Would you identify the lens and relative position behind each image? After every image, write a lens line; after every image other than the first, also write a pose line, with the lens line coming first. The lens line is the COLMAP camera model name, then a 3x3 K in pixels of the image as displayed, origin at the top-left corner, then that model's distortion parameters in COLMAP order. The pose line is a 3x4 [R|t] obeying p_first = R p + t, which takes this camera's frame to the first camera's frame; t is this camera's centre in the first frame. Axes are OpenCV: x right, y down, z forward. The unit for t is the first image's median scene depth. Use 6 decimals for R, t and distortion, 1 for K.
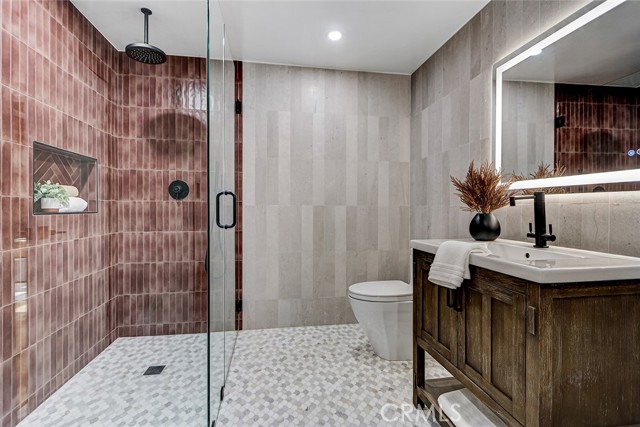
lens RADIAL K [[290.4, 0, 316.1], [0, 290.4, 210.2], [0, 0, 1]] dist [0.017505, 0.000027]
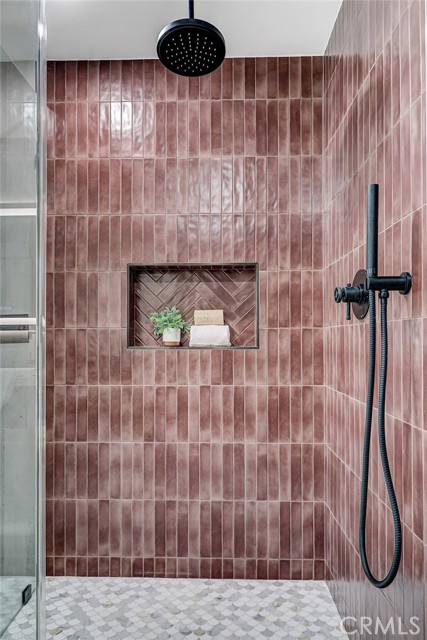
lens RADIAL K [[410.3, 0, 213.5], [0, 410.3, 320.0], [0, 0, 1]] dist [0.002477, 0.001189]
pose [[-0.183907, -0.012109, -0.982869, 0.126772], [-0.006675, 0.999916, -0.011070, -0.040093], [0.982921, 0.004525, -0.183972, 1.035024]]
